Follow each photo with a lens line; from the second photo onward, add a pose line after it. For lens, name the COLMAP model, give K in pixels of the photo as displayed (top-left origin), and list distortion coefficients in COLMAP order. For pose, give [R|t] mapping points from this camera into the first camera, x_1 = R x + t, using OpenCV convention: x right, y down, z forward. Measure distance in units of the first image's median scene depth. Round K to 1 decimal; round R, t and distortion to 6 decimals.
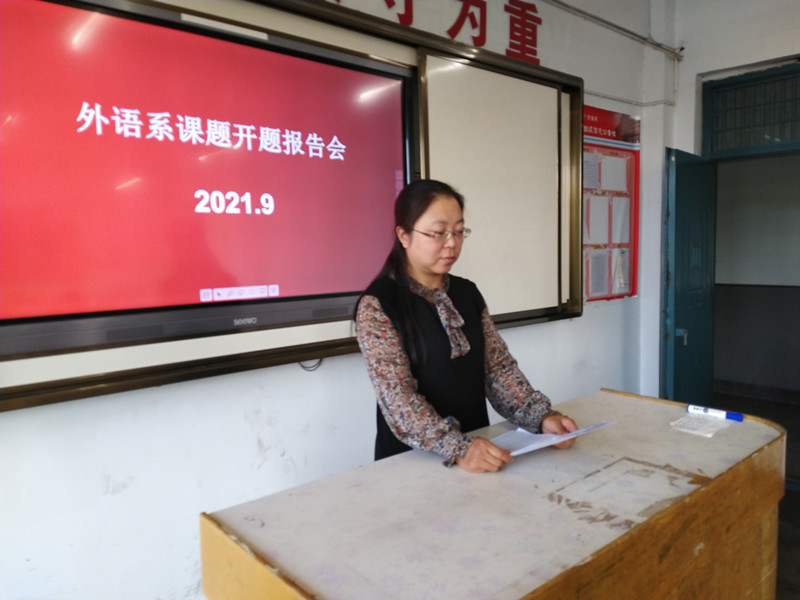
lens RADIAL K [[601.2, 0, 402.7], [0, 601.2, 307.5], [0, 0, 1]] dist [0.016652, -0.002086]
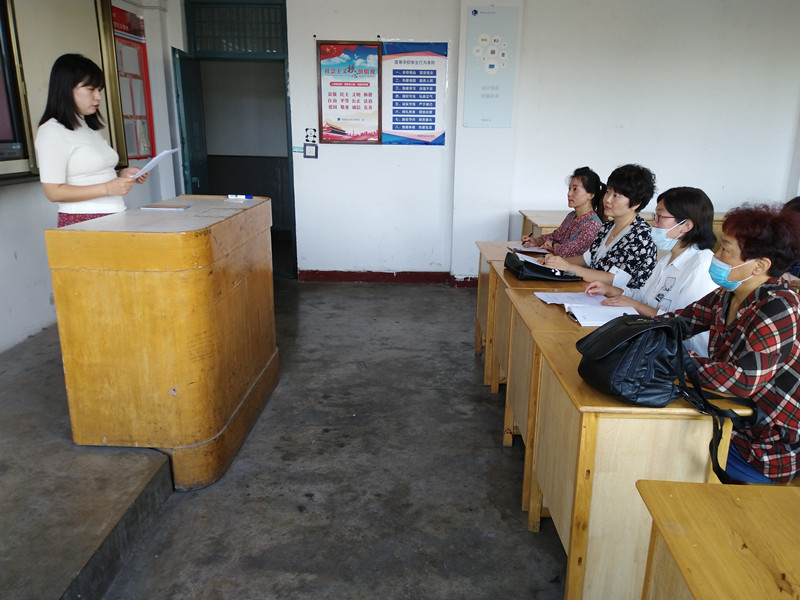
lens RADIAL K [[601.2, 0, 404.8], [0, 601.2, 299.0], [0, 0, 1]] dist [0.016652, -0.002086]
pose [[0.669424, -0.174451, 0.722107, -0.287291], [0.049133, 0.980305, 0.191279, 0.064486], [-0.741254, -0.092568, 0.664811, -0.360782]]
